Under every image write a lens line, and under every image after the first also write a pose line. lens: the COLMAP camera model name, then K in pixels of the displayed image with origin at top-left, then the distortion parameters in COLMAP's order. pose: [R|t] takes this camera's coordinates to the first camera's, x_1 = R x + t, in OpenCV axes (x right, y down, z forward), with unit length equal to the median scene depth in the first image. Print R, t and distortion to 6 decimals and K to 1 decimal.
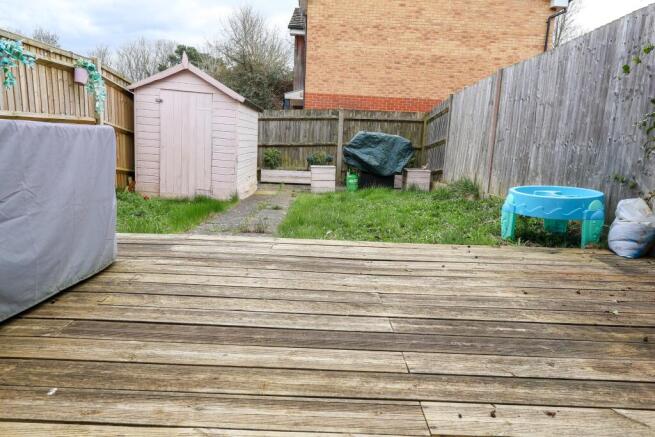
lens RADIAL K [[420.9, 0, 327.5], [0, 420.9, 221.4], [0, 0, 1]] dist [0.002455, 0.000682]
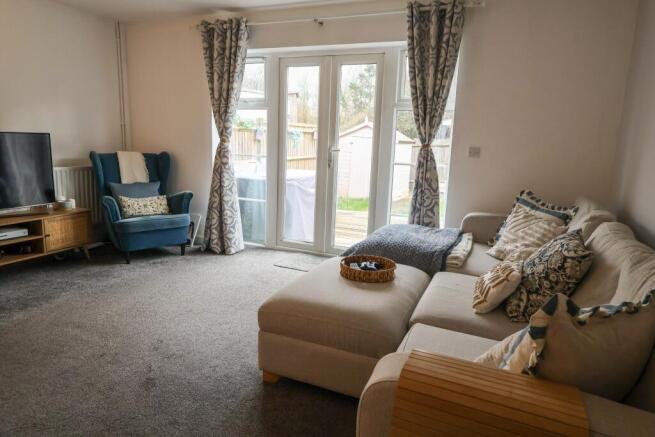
lens RADIAL K [[421.8, 0, 326.8], [0, 421.8, 217.6], [0, 0, 1]] dist [0.010923, 0.002647]
pose [[0.914647, 0.061636, -0.399527, 0.189480], [-0.071101, 0.997429, -0.008897, 0.040712], [0.397952, 0.036544, 0.916678, -0.525516]]
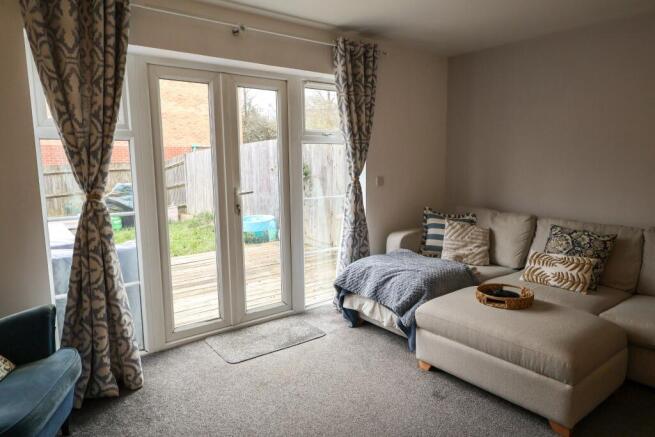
lens RADIAL K [[421.8, 0, 328.2], [0, 421.8, 218.0], [0, 0, 1]] dist [0.010923, 0.002647]
pose [[0.793471, -0.135697, 0.593287, -0.199687], [0.163273, 0.986554, 0.007281, -0.012513], [-0.586298, 0.091090, 0.804958, -0.426074]]
